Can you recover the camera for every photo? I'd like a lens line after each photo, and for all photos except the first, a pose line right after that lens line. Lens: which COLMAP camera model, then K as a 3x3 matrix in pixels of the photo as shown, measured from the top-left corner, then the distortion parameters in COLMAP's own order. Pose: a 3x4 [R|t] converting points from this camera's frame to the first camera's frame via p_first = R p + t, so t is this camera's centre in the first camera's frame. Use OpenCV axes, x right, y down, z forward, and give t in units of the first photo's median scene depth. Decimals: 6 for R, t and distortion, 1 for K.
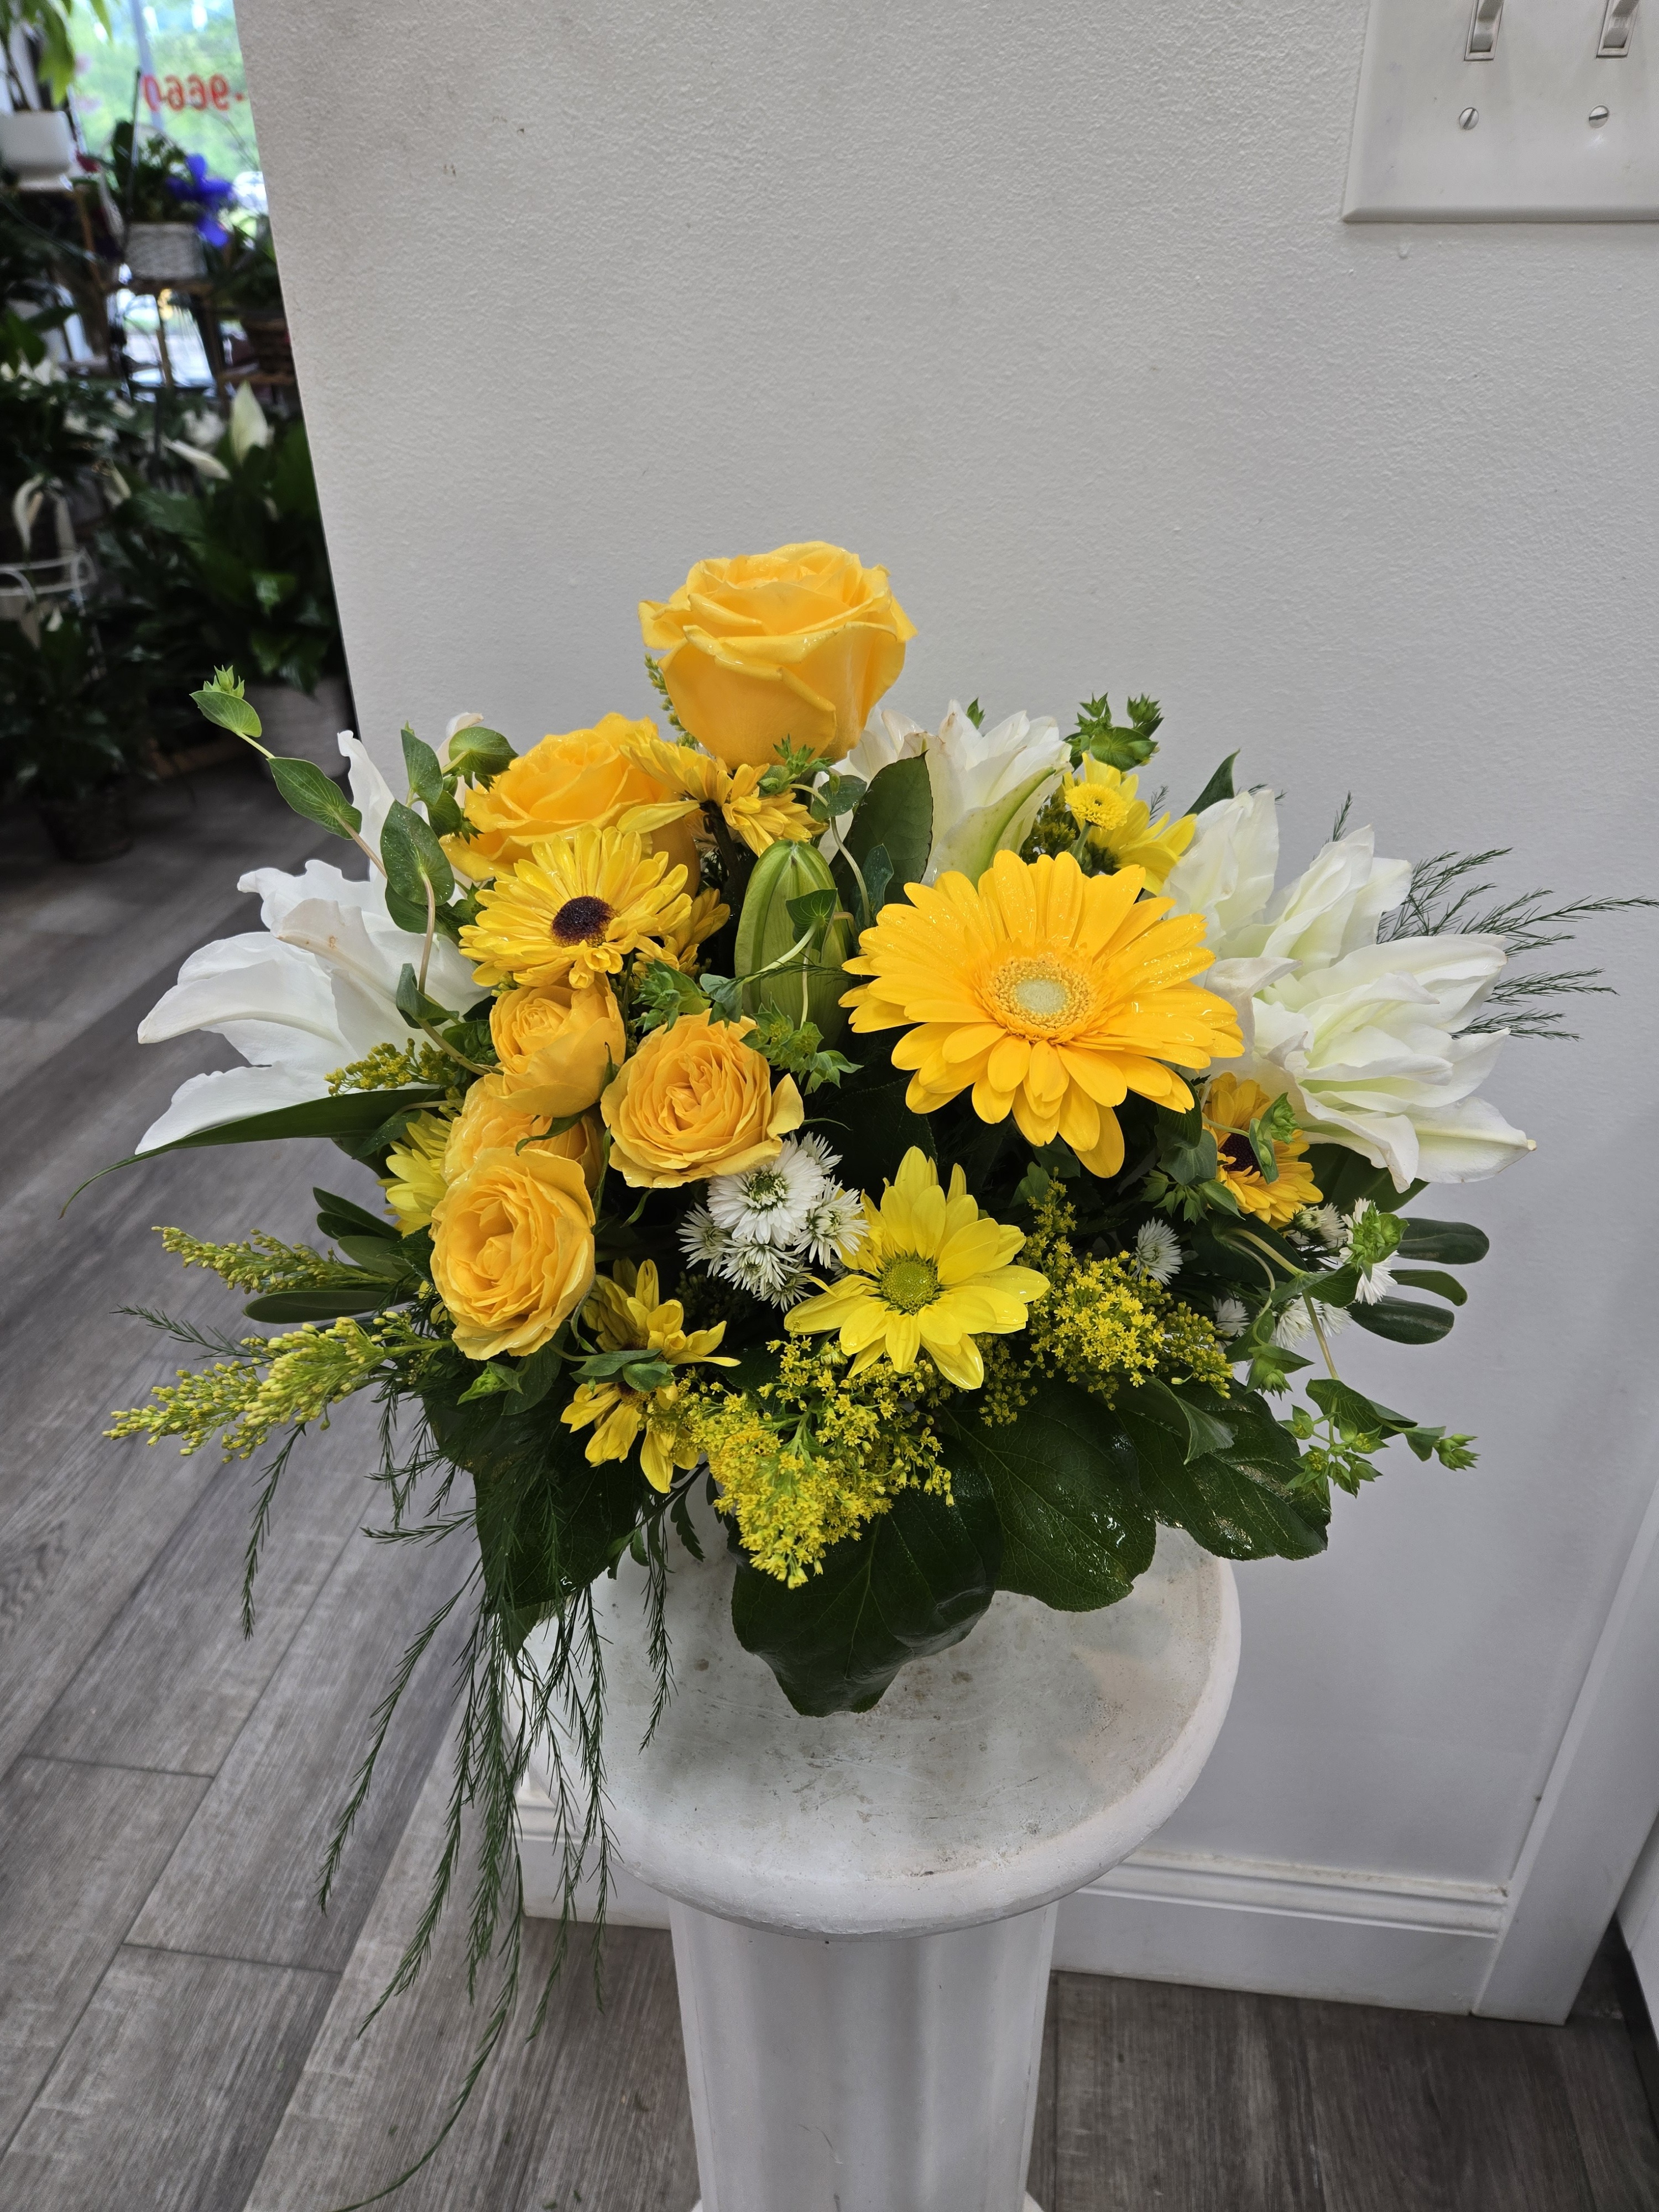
lens RADIAL K [[1494.6, 0, 855.2], [0, 1494.6, 1108.3], [0, 0, 1]] dist [0.044828, -0.047978]
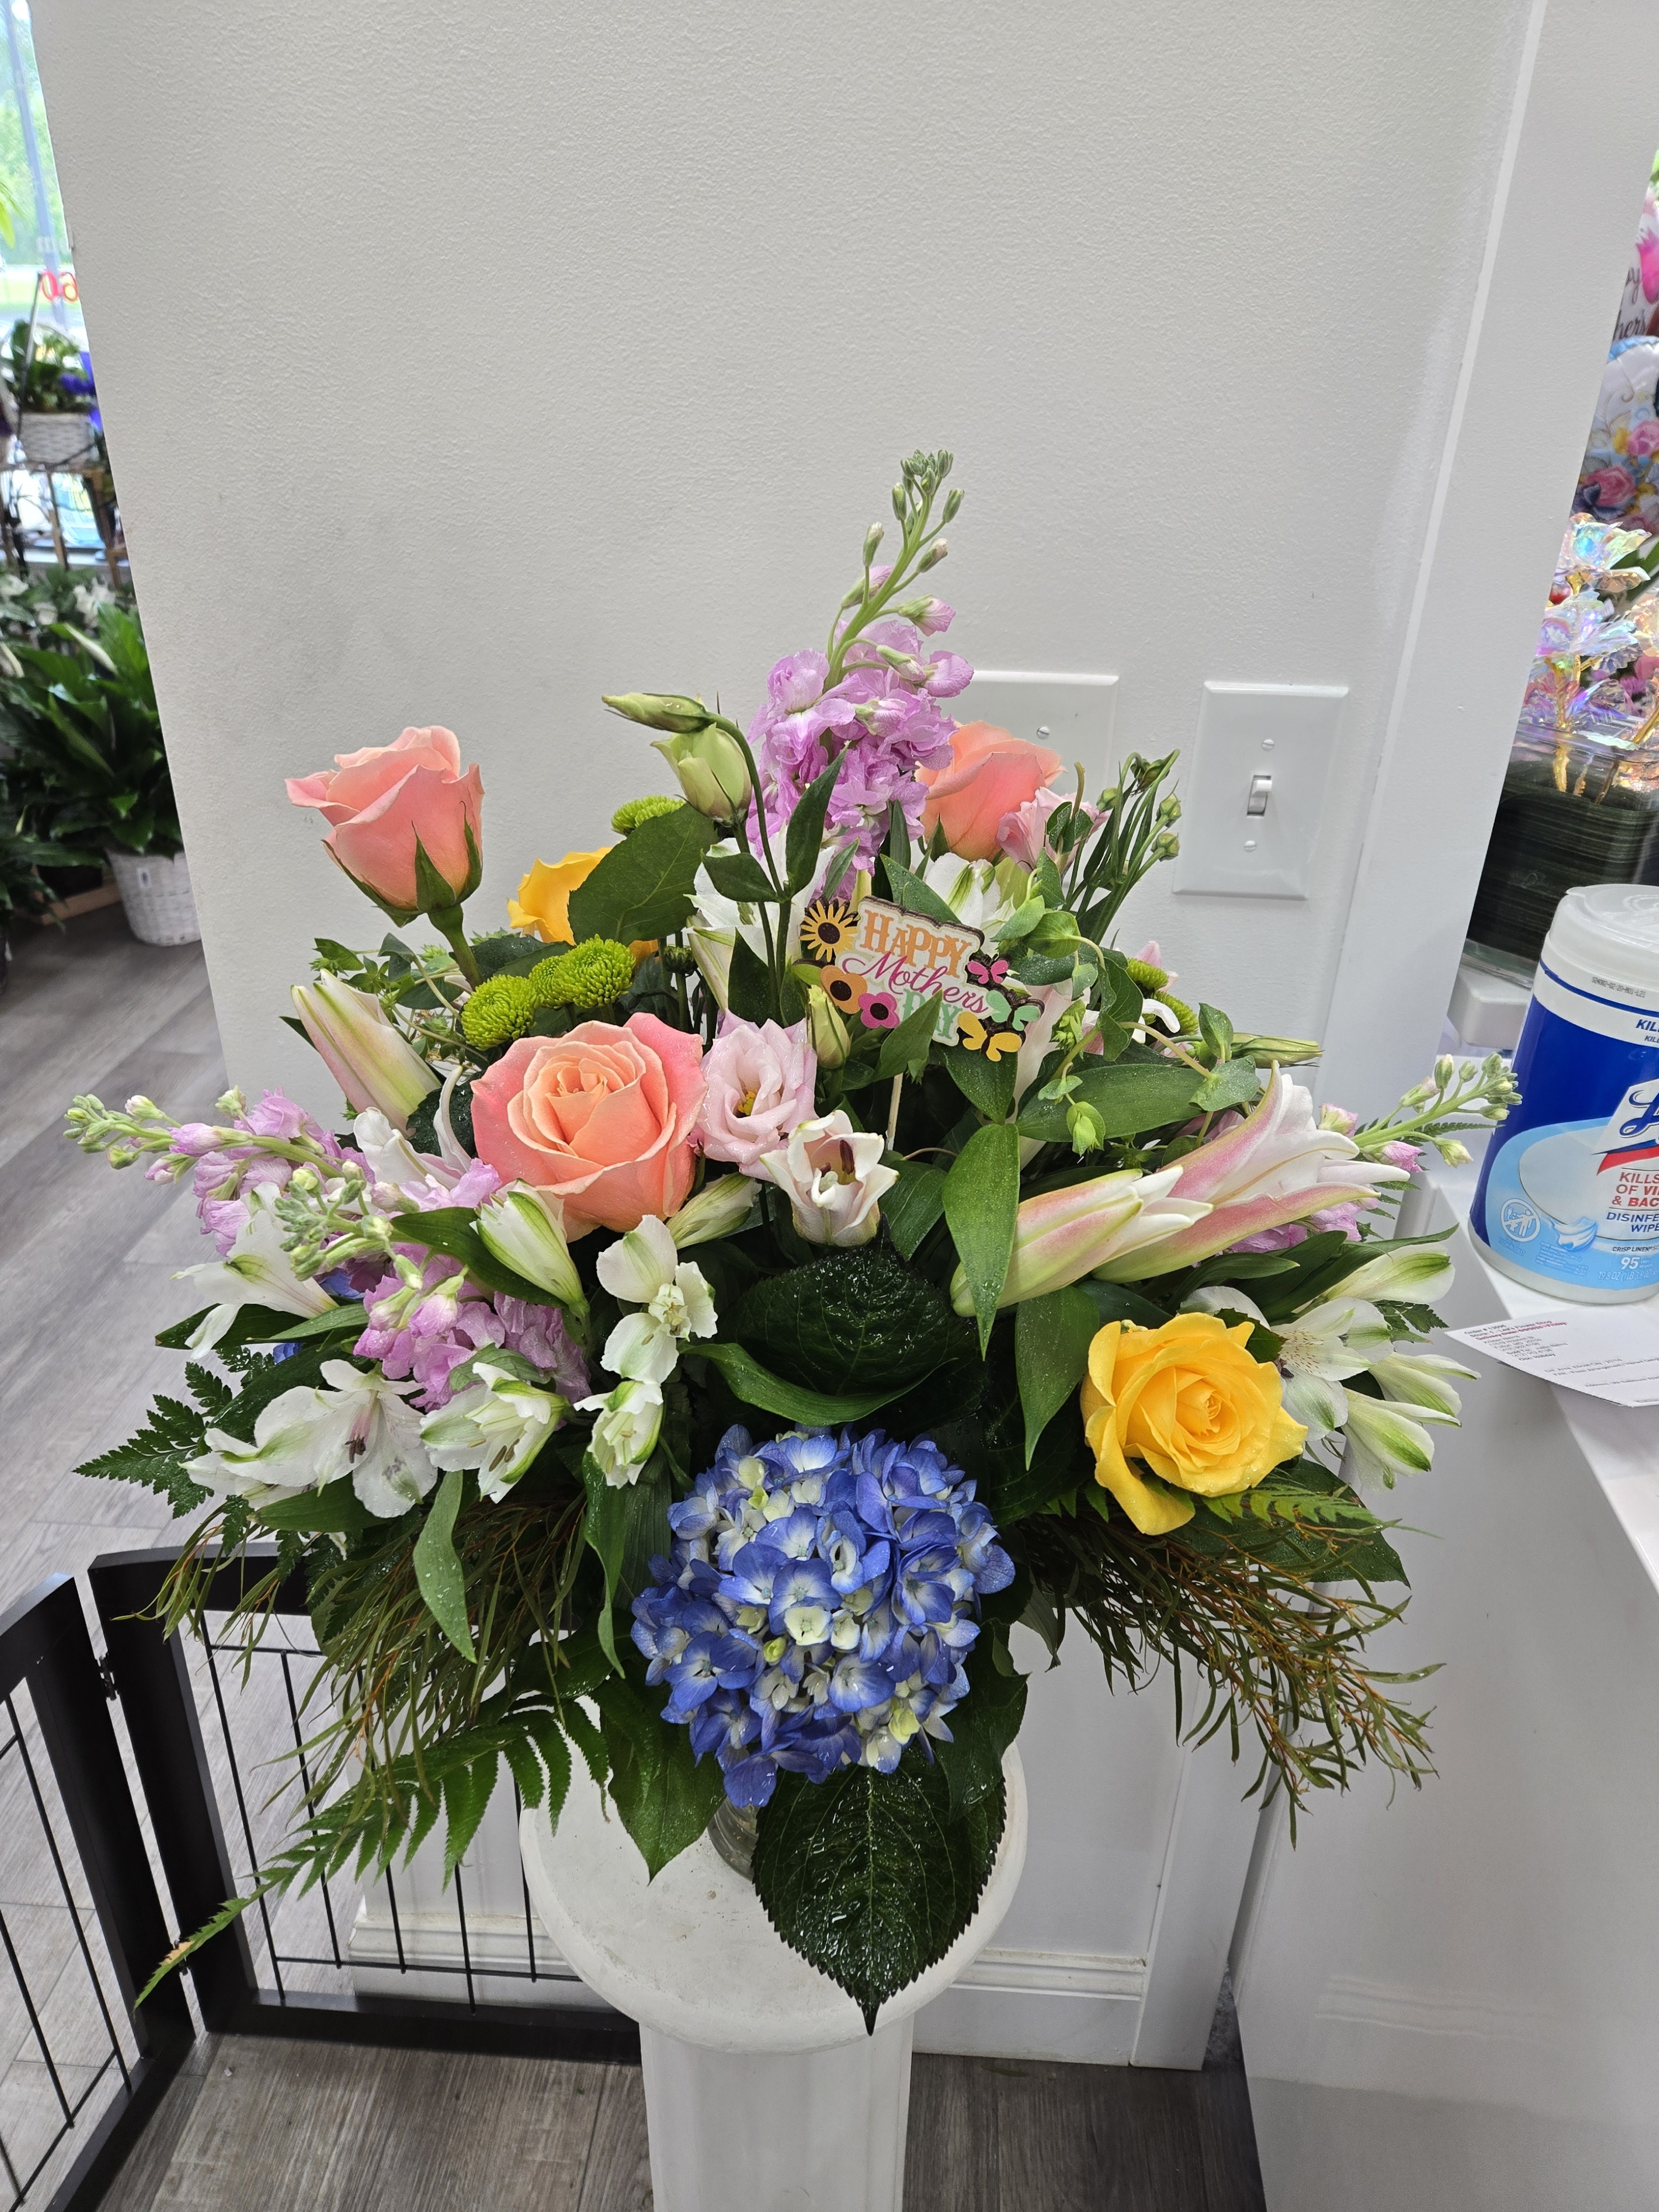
lens RADIAL K [[1479.5, 0, 850.5], [0, 1479.5, 1088.9], [0, 0, 1]] dist [0.056577, -0.054555]
pose [[0.997279, -0.002169, 0.073691, 0.088004], [0.006248, 0.998457, -0.055177, -0.146343], [-0.073458, 0.055488, 0.995754, -0.277672]]
